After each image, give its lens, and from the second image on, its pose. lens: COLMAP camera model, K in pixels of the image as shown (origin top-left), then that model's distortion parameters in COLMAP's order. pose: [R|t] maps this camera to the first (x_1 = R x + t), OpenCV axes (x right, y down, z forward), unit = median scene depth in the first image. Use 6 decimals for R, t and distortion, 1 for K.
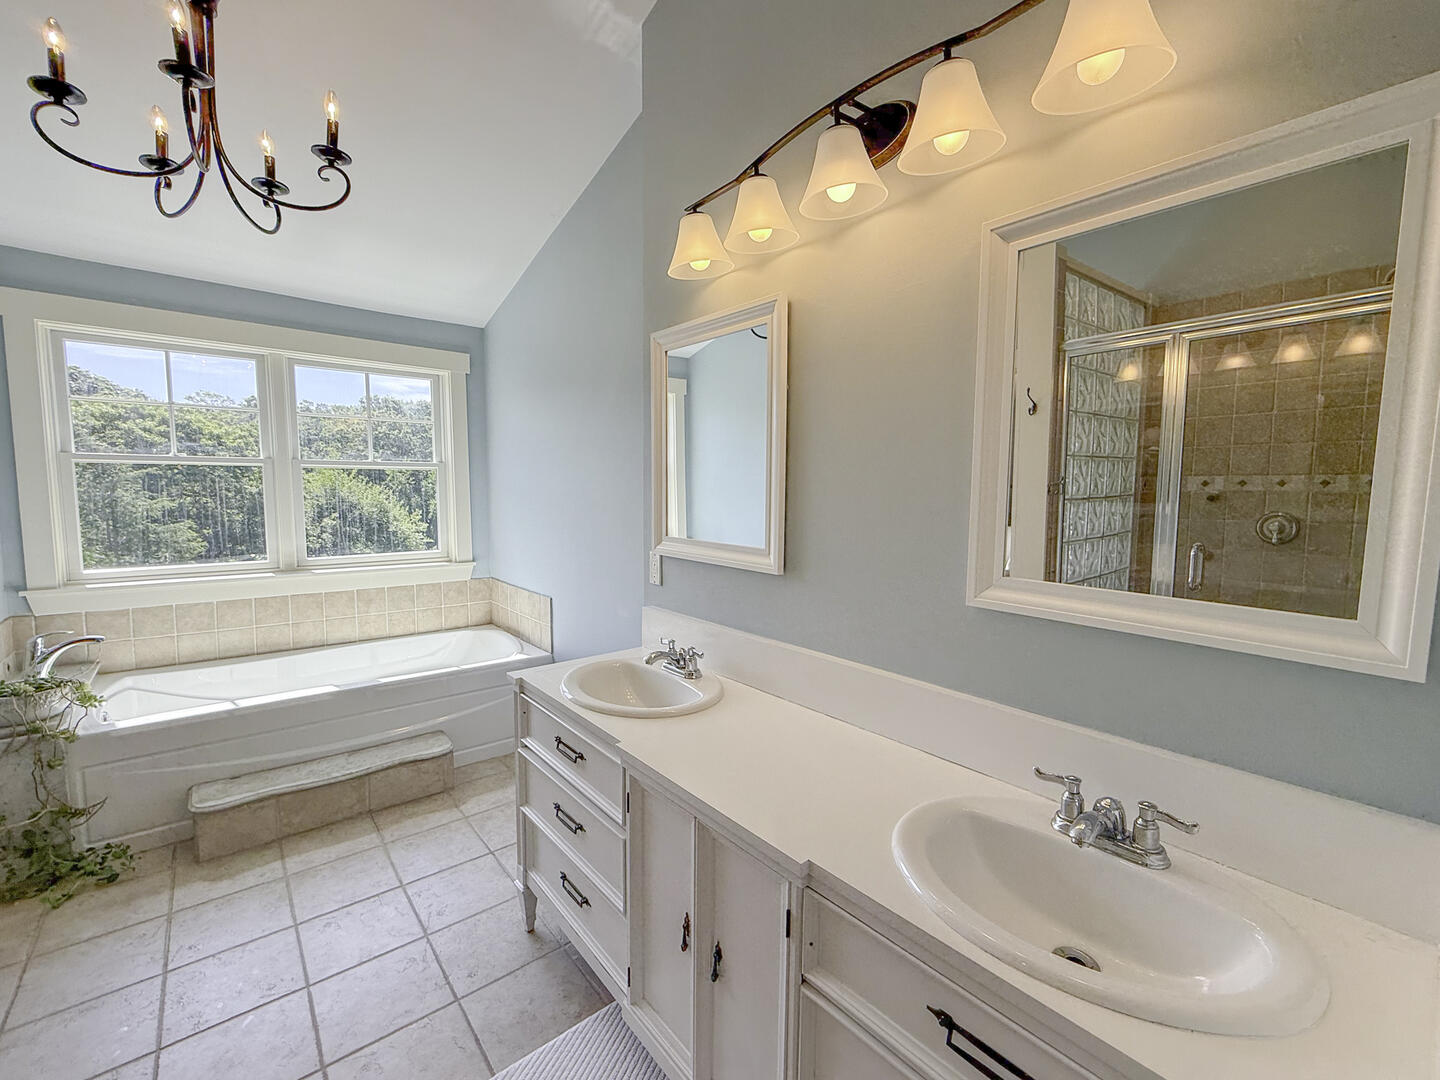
lens RADIAL K [[590.9, 0, 713.5], [0, 590.9, 541.9], [0, 0, 1]] dist [0.000030, -0.000046]
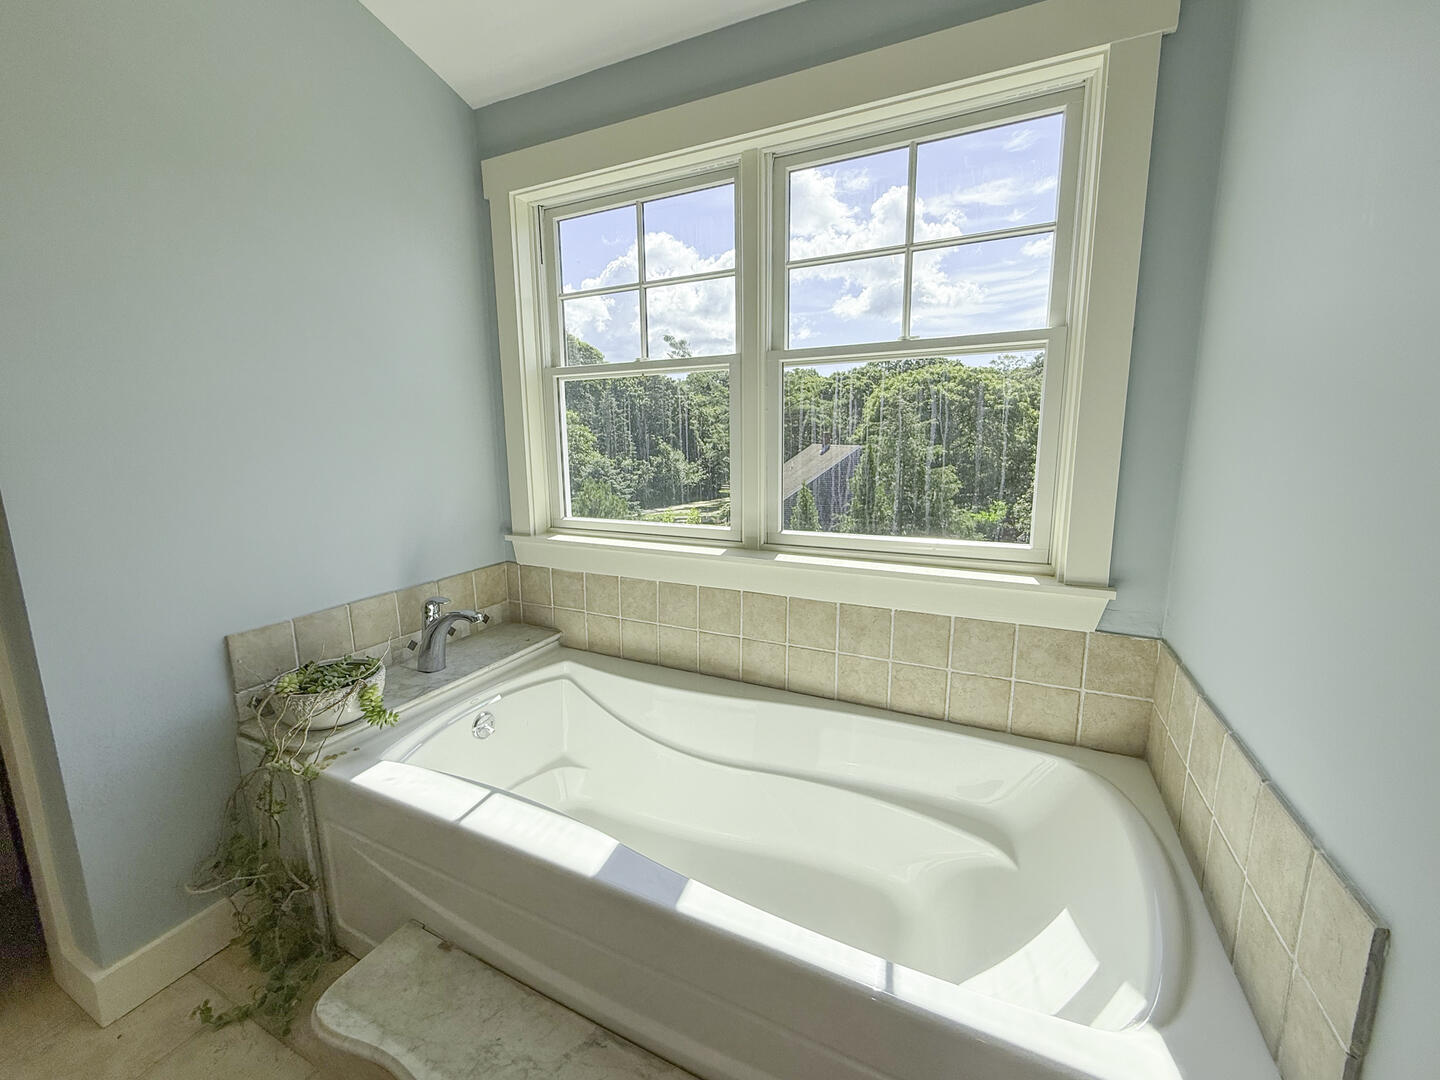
lens RADIAL K [[590.9, 0, 713.5], [0, 590.9, 541.9], [0, 0, 1]] dist [0.000030, -0.000046]
pose [[0.417727, 0.148479, -0.896358, -0.204346], [-0.071217, 0.988872, 0.130614, -0.031500], [0.905777, 0.009275, 0.423653, 0.699952]]
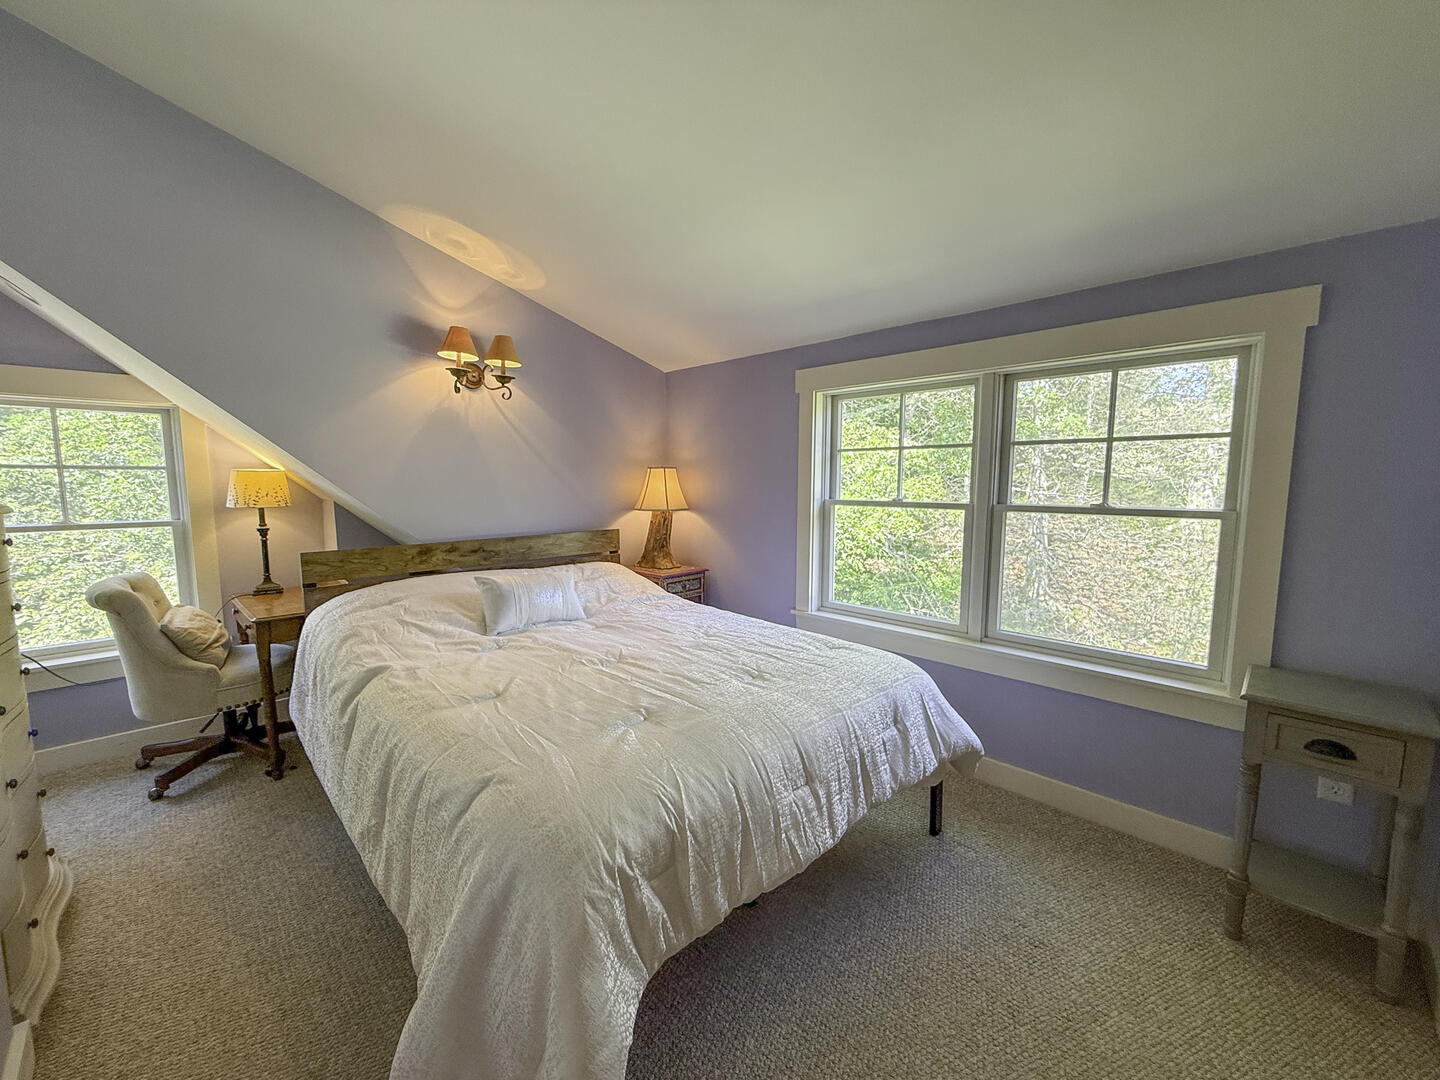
lens RADIAL K [[590.9, 0, 713.5], [0, 590.9, 541.9], [0, 0, 1]] dist [0.000030, -0.000046]
pose [[0.082181, 0.104784, -0.991094, 0.035225], [-0.086219, 0.991477, 0.097675, -0.130357], [0.992881, 0.077424, 0.090515, 0.547757]]
